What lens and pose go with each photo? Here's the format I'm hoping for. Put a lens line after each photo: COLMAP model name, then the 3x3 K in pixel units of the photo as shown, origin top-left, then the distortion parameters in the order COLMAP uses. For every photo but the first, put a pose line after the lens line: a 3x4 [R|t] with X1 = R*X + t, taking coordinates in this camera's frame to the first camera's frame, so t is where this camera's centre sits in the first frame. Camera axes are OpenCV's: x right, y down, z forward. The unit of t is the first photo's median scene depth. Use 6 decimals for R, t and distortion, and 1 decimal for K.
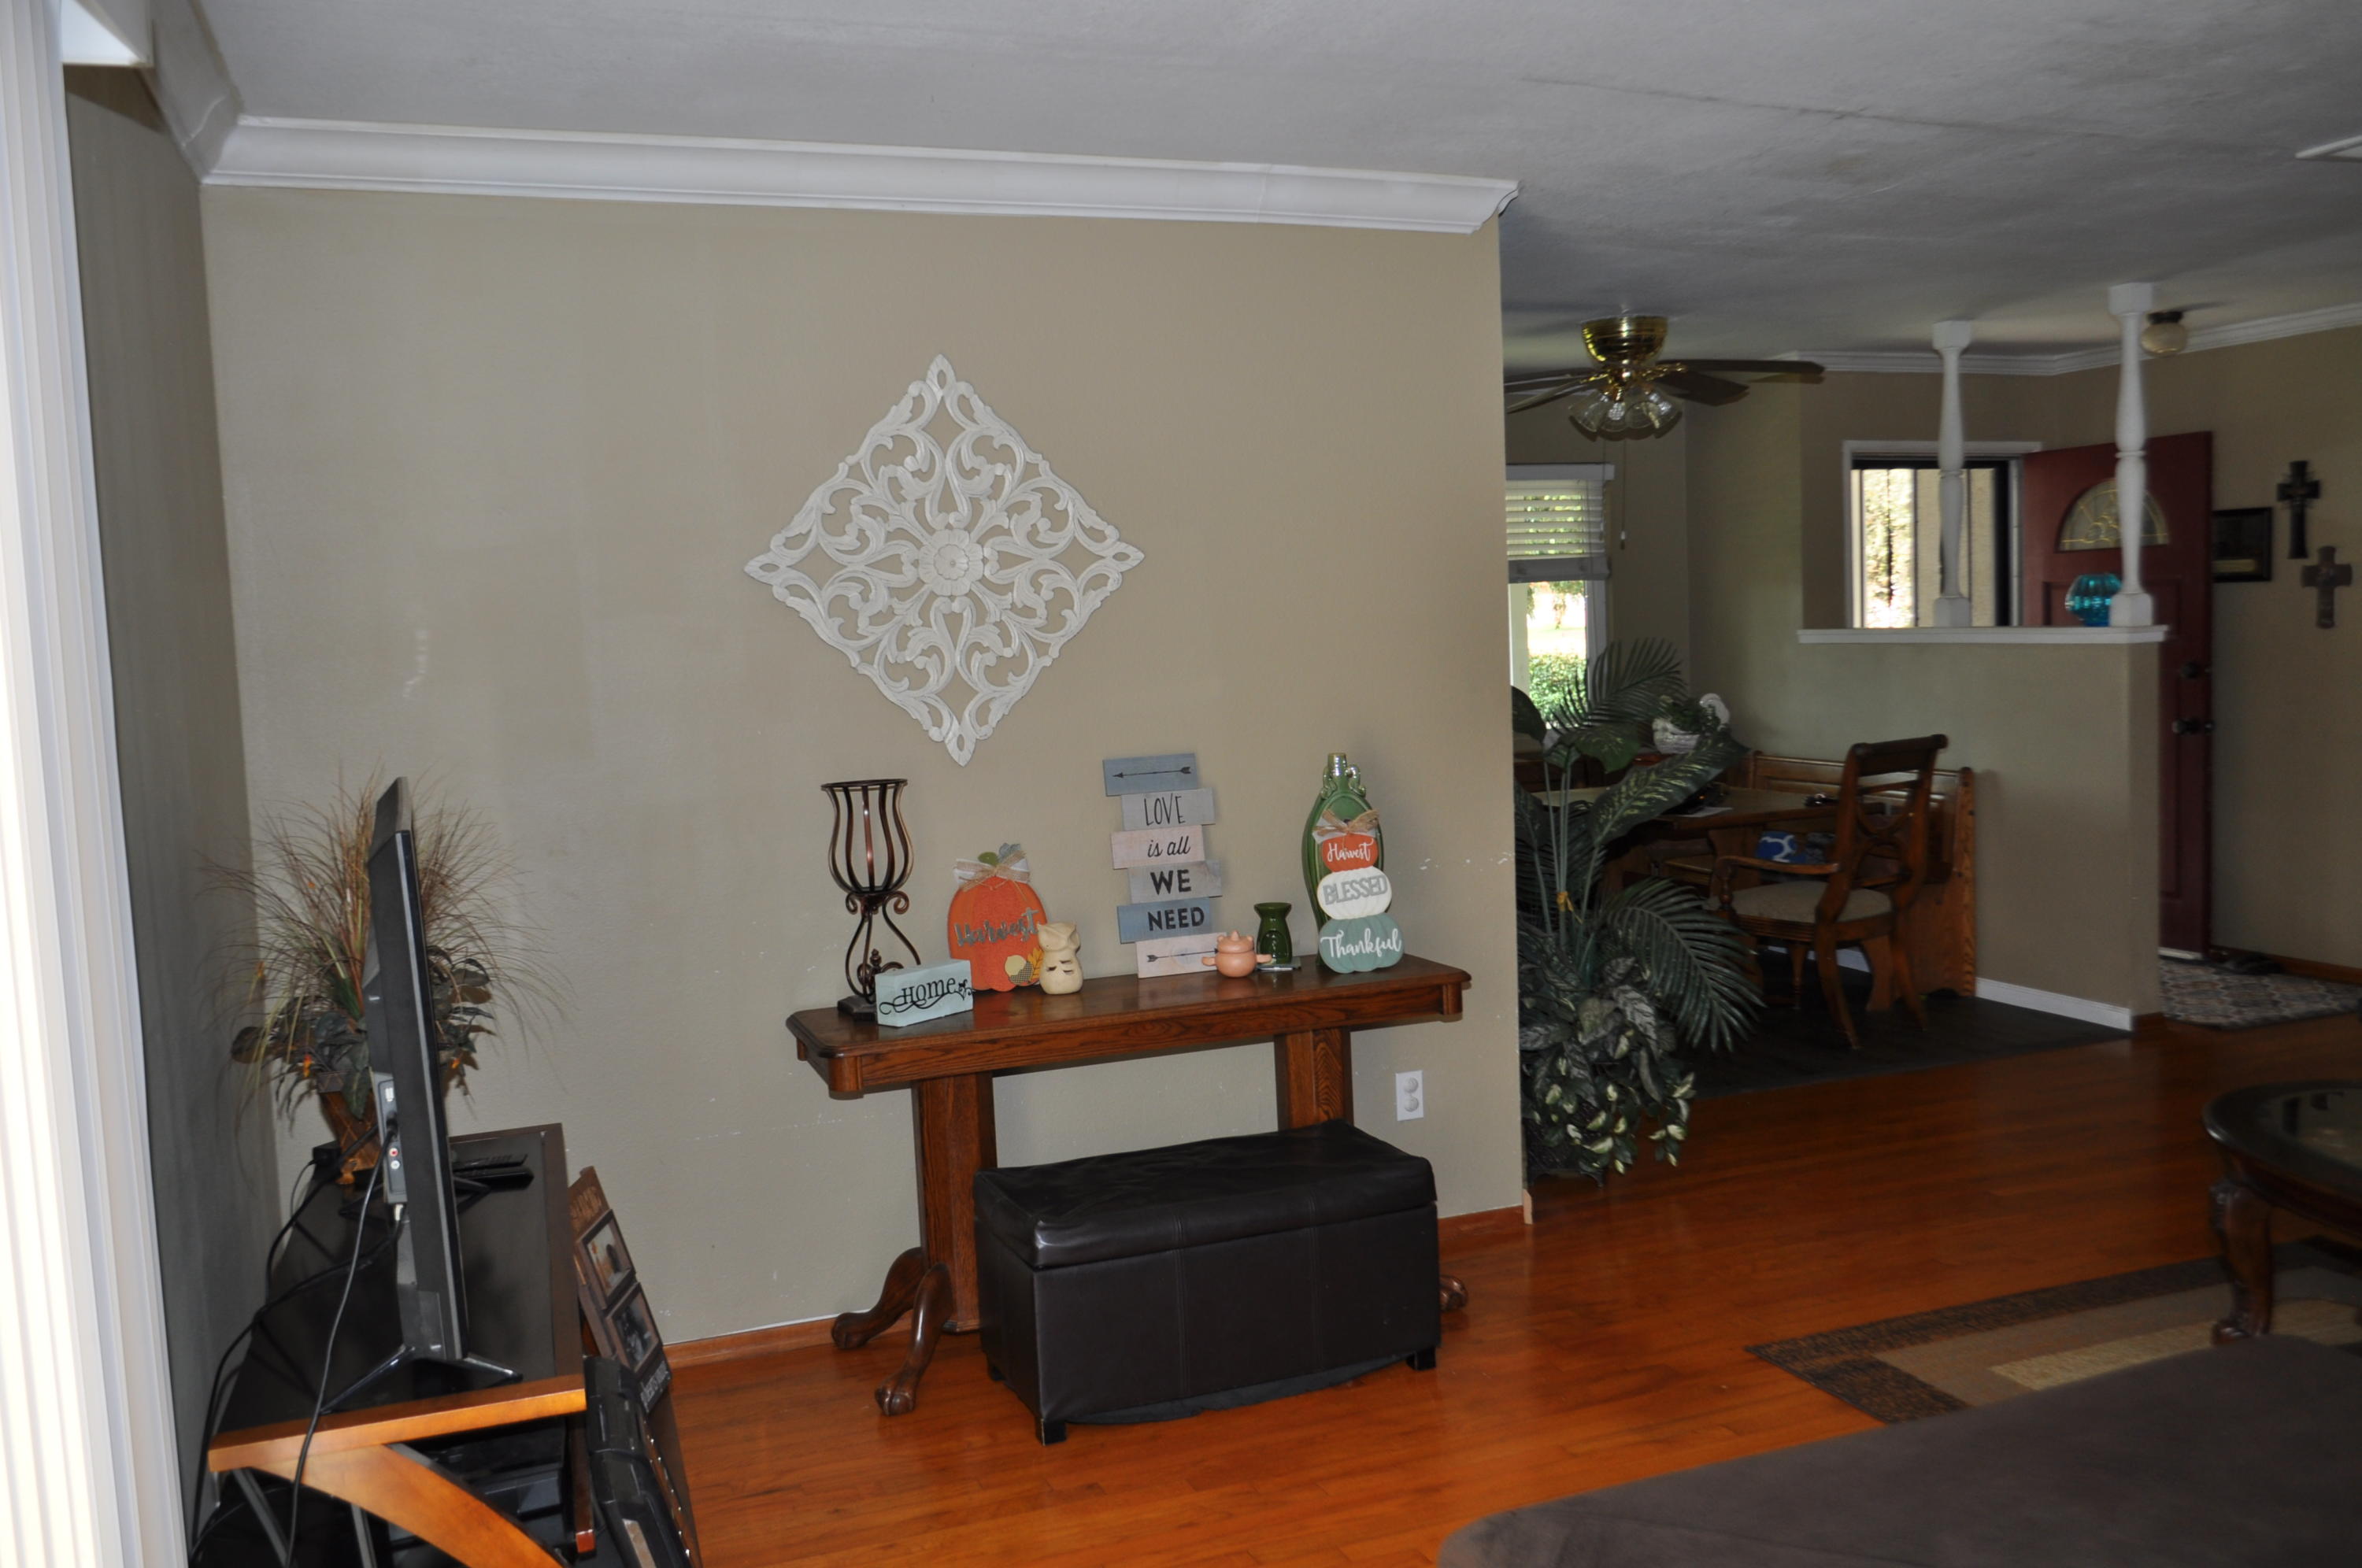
lens RADIAL K [[2031.1, 0, 1181.9], [0, 2031.1, 779.5], [0, 0, 1]] dist [0.000257, -0.007000]
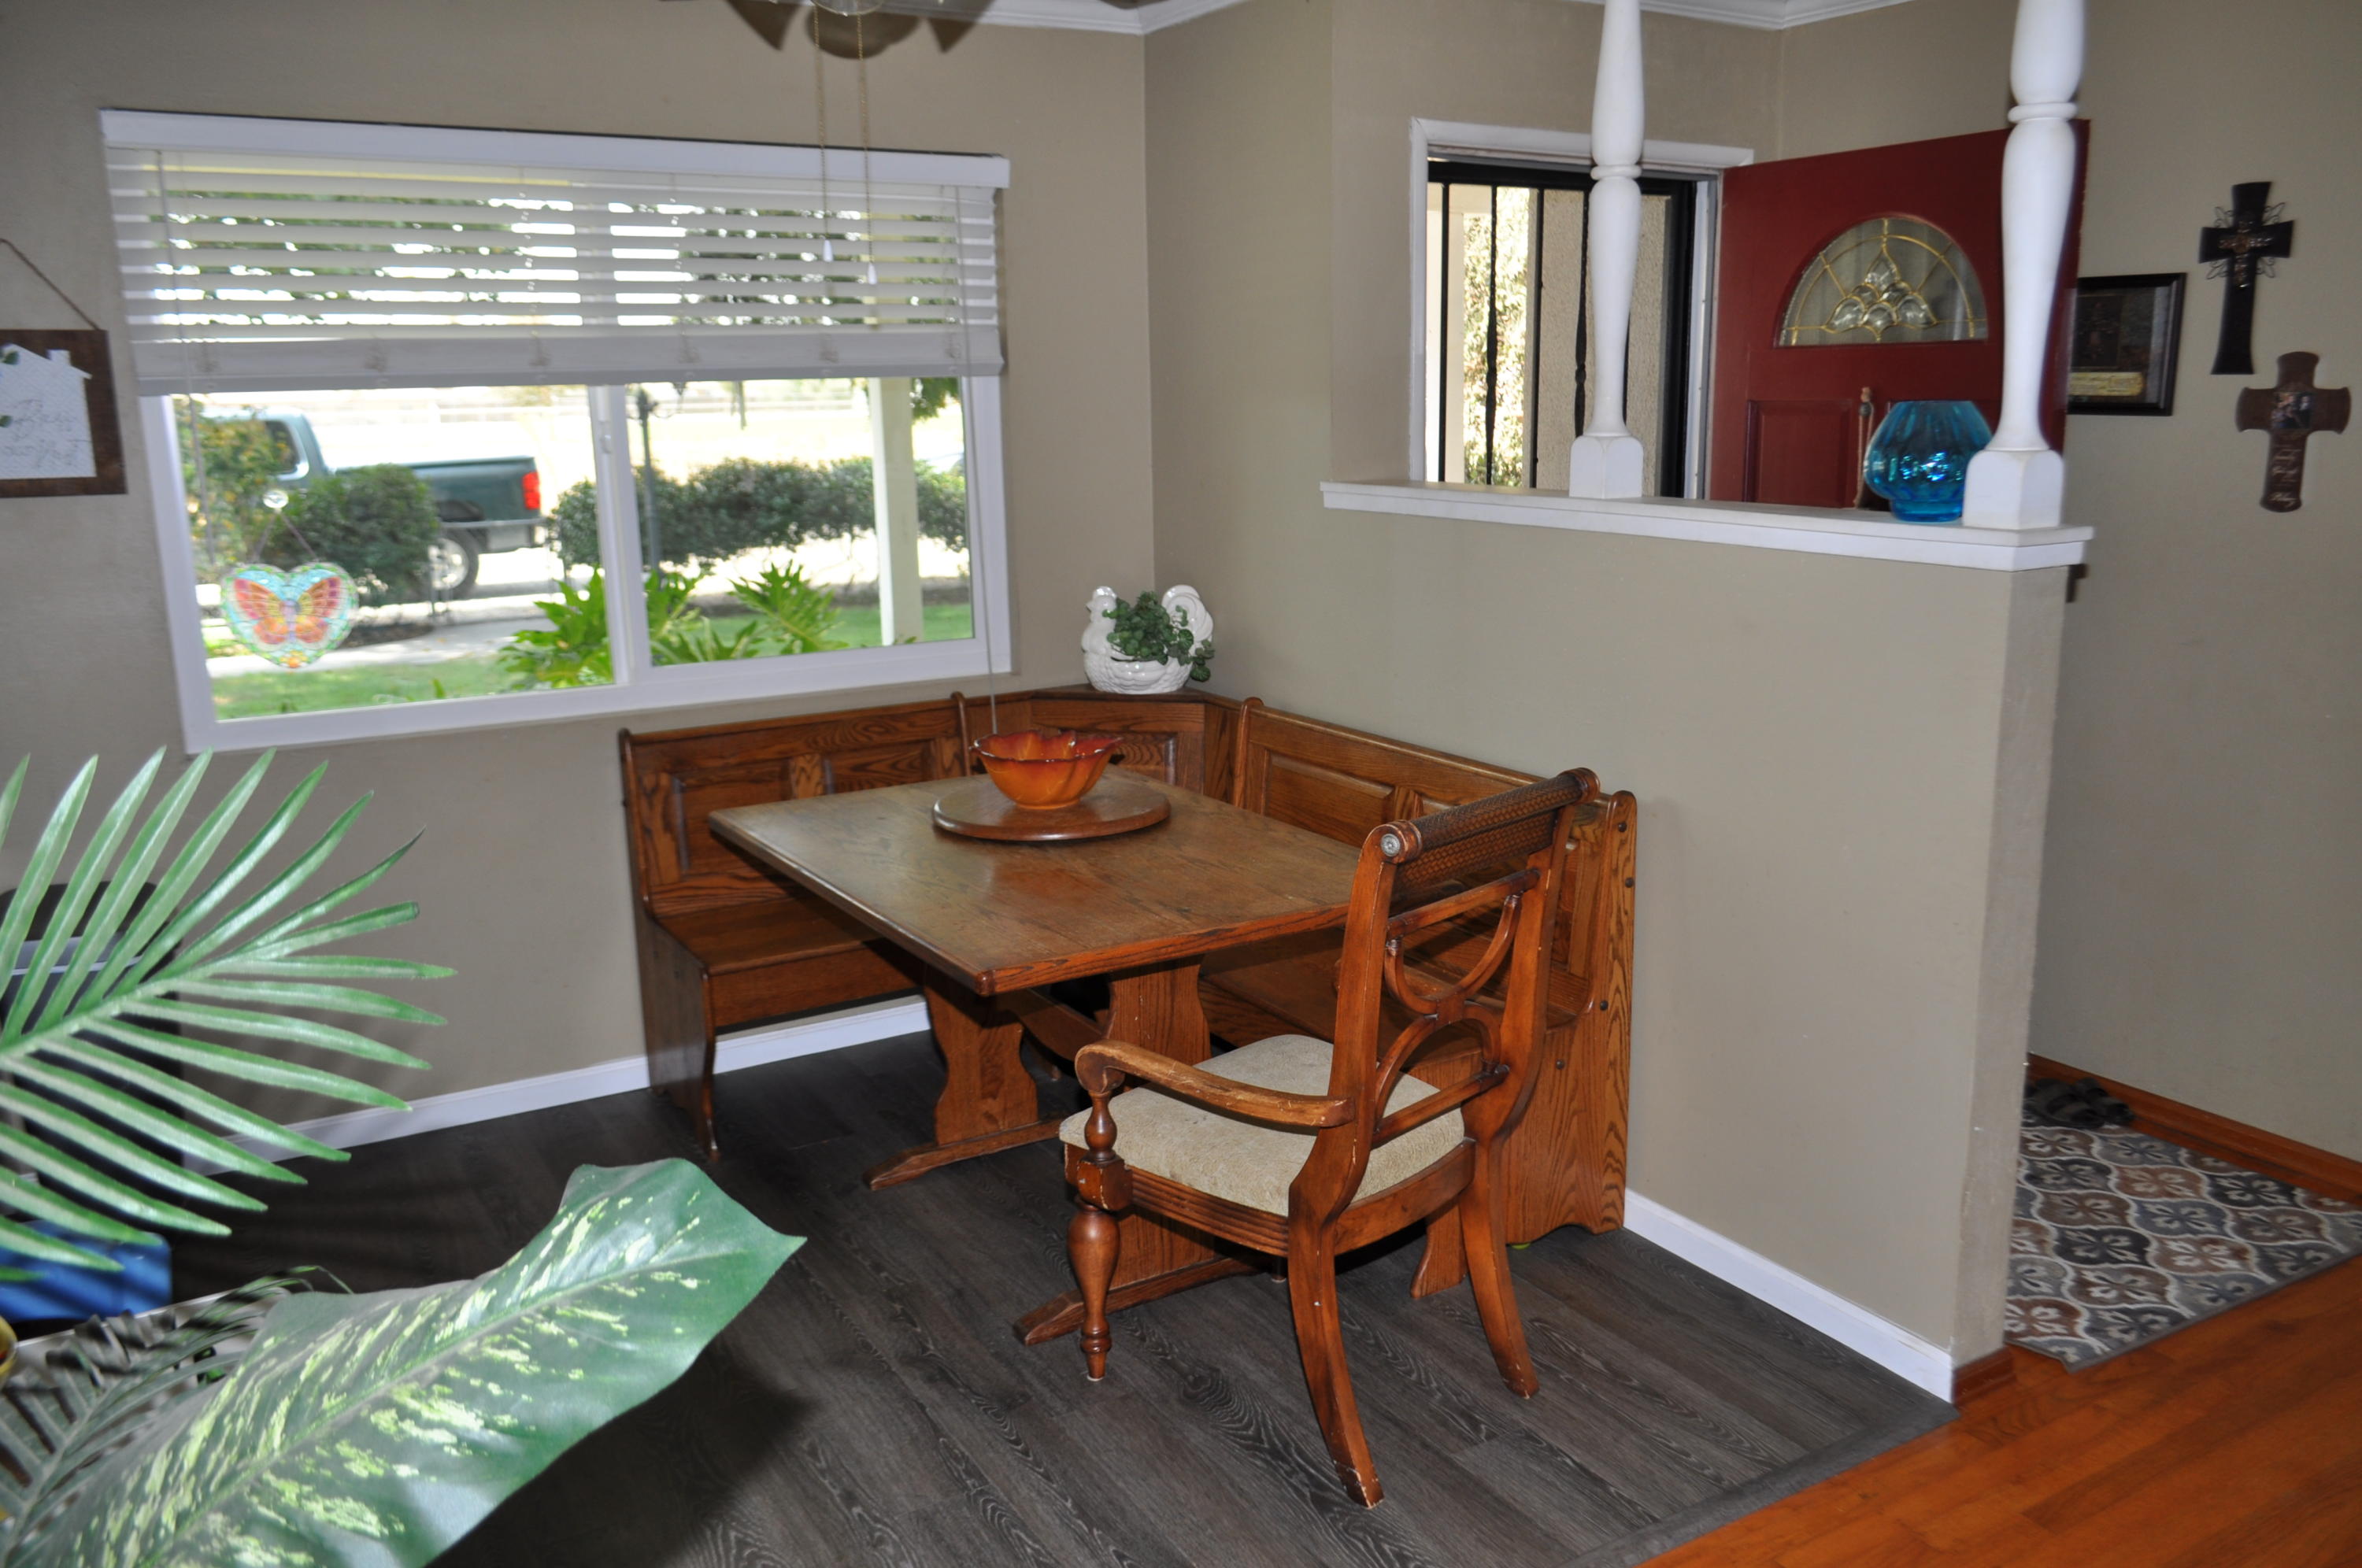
lens RADIAL K [[1821.9, 0, 1178.3], [0, 1821.9, 788.6], [0, 0, 1]] dist [-0.005584, -0.005253]
pose [[0.986488, -0.011688, 0.163418, 0.202479], [-0.010108, 0.991210, 0.131910, -0.061862], [-0.163524, -0.131780, 0.977698, 0.571007]]
